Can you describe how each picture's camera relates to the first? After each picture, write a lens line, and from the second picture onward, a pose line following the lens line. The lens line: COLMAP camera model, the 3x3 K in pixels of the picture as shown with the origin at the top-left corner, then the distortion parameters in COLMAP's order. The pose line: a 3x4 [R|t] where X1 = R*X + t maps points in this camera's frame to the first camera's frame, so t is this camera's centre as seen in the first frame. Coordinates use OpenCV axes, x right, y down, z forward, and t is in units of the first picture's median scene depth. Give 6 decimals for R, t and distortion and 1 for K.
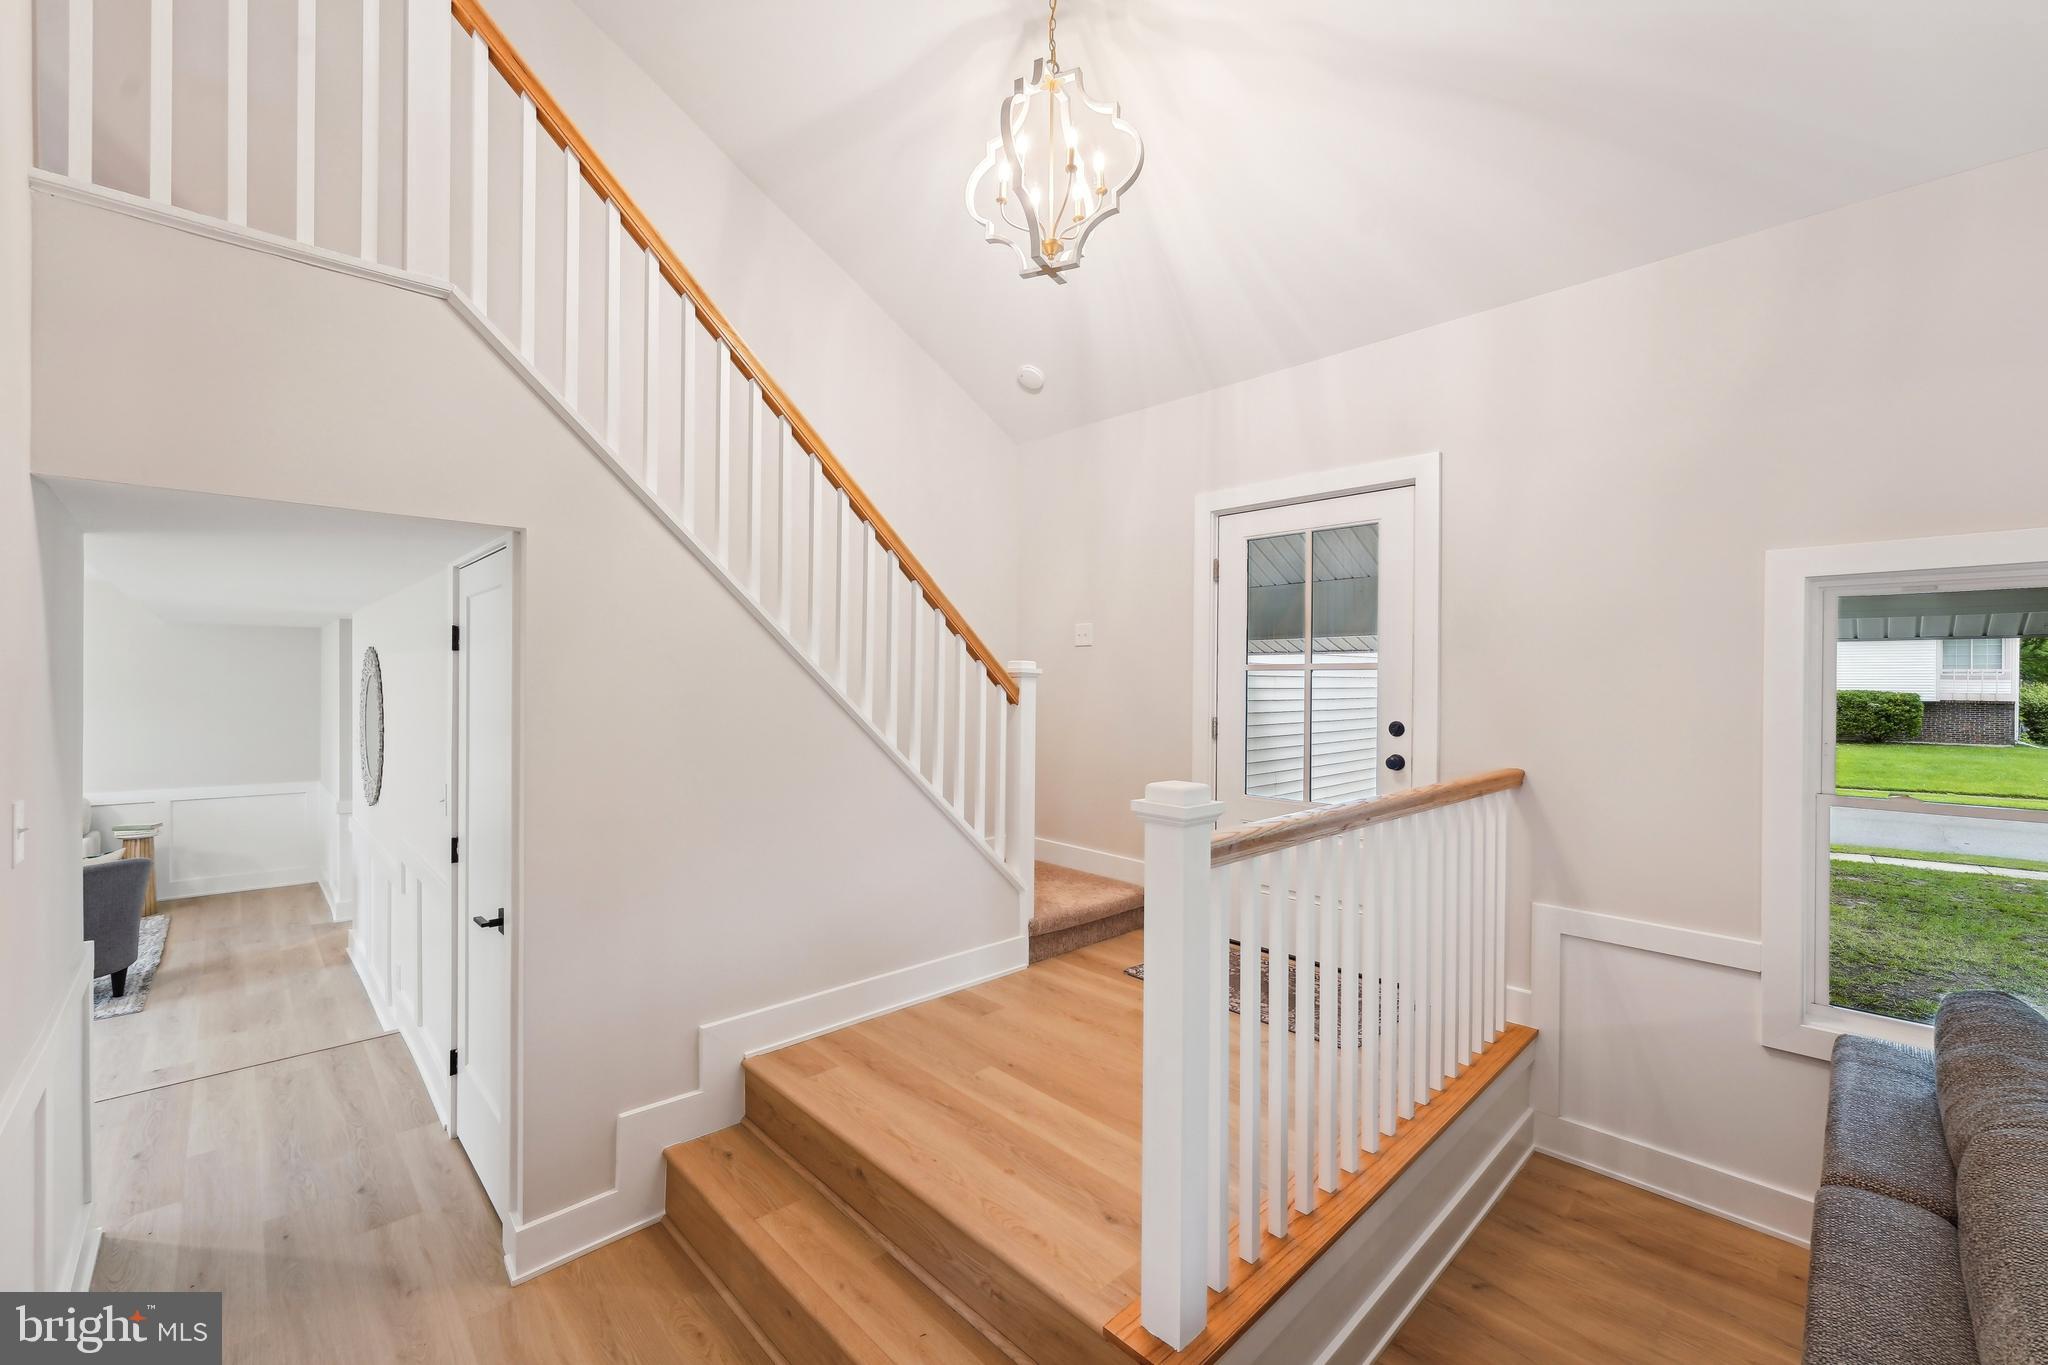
lens RADIAL K [[824.9, 0, 1024.0], [0, 824.9, 682.5], [0, 0, 1]] dist [0.002151, 0.000525]
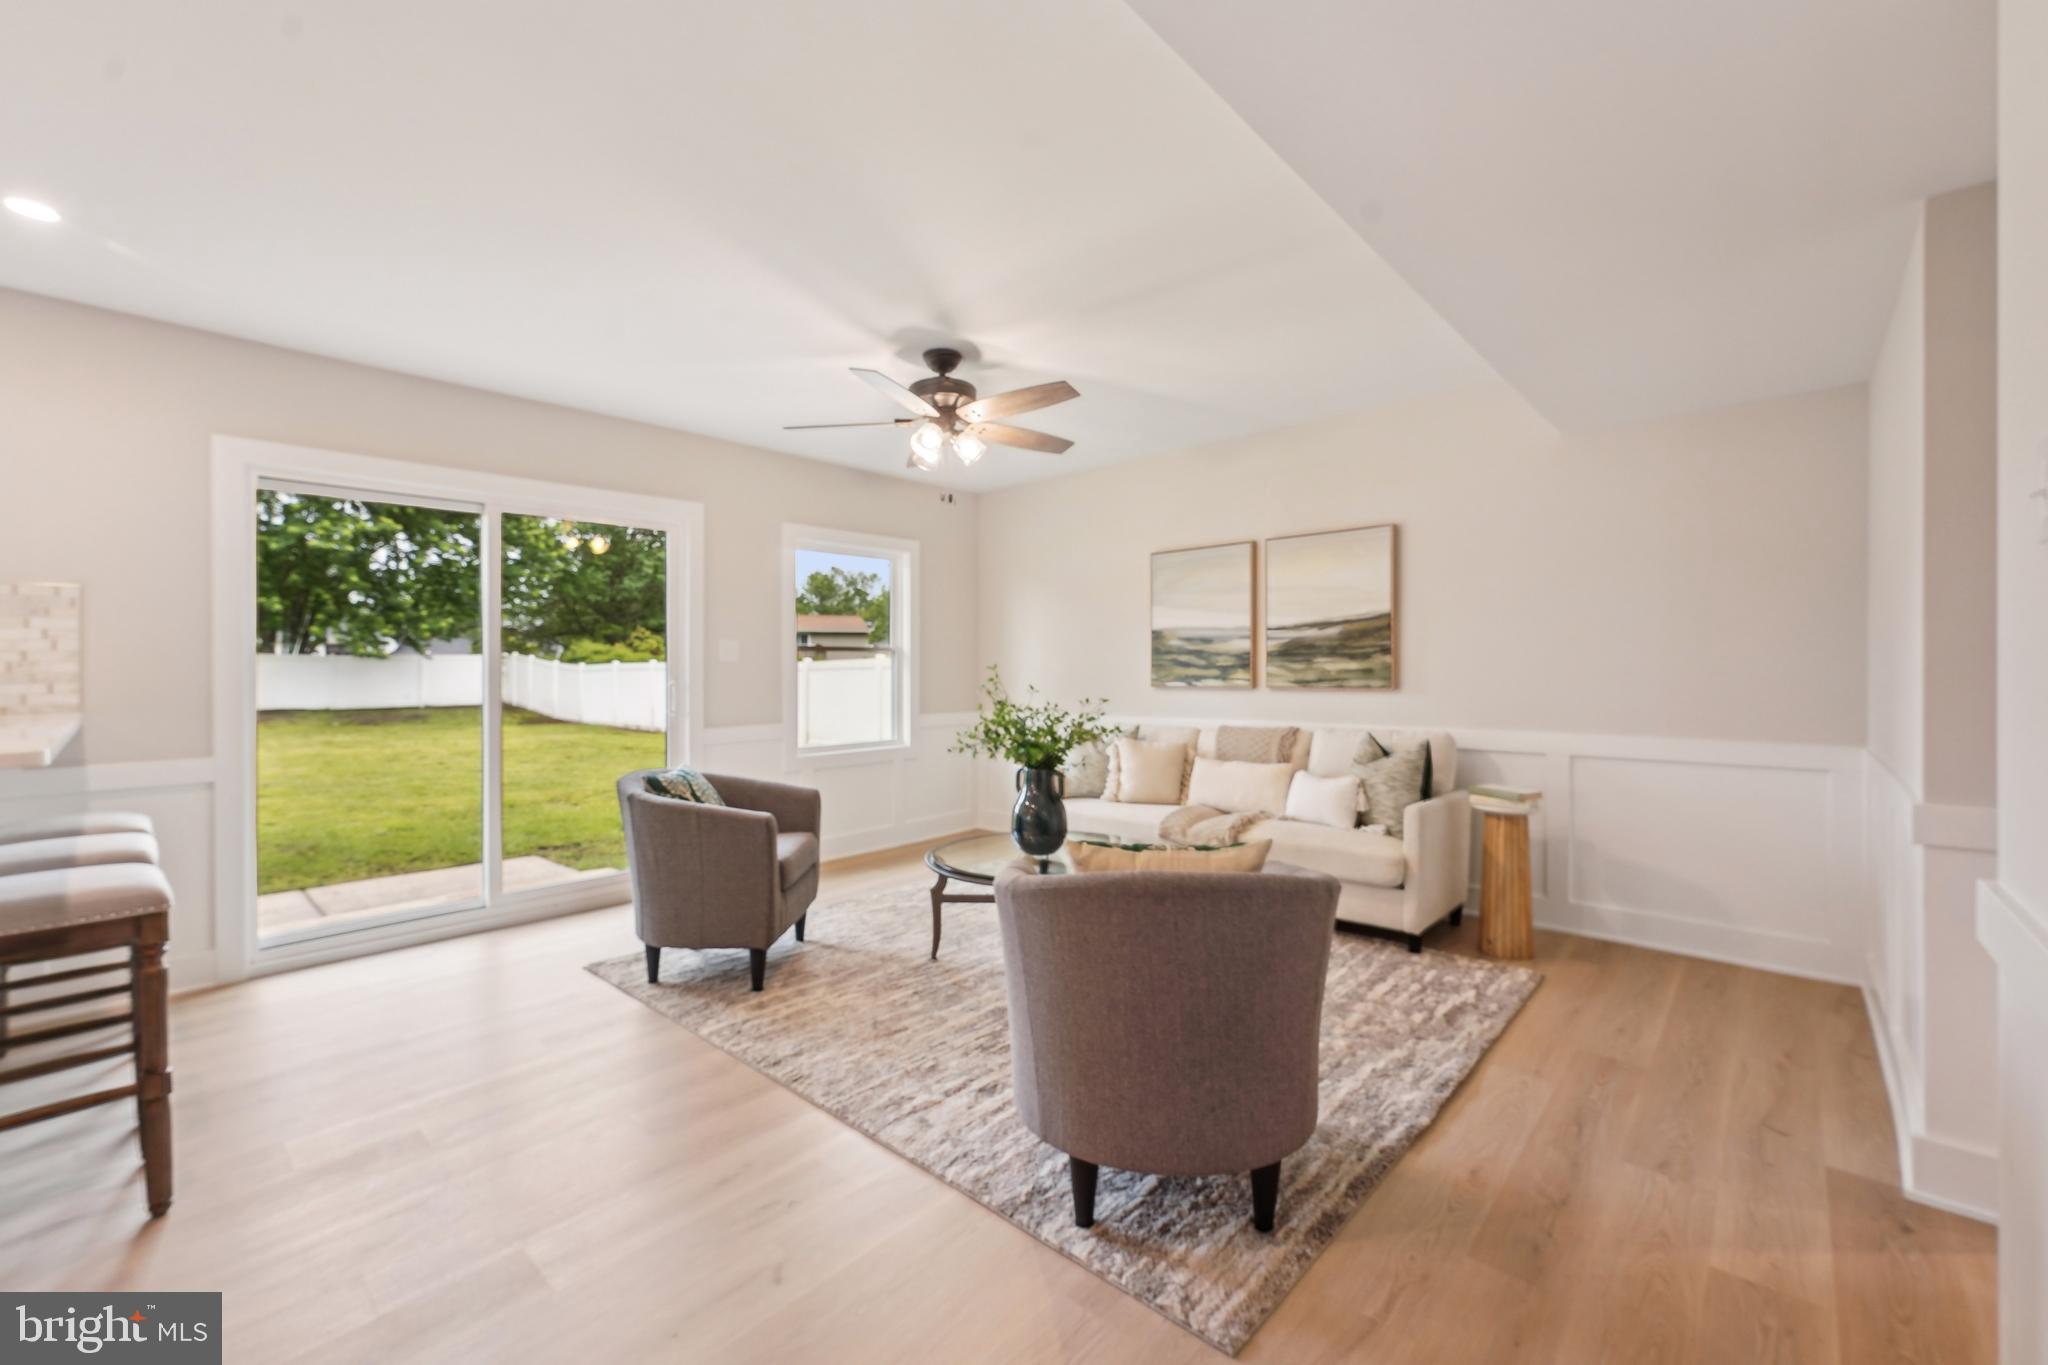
lens RADIAL K [[818.3, 0, 1024.0], [0, 818.3, 682.5], [0, 0, 1]] dist [0.001618, 0.000245]
pose [[0.054691, 0.009106, -0.998462, -0.333953], [0.002387, 0.999954, 0.009250, 0.058240], [0.998500, -0.002889, 0.054666, 0.399124]]
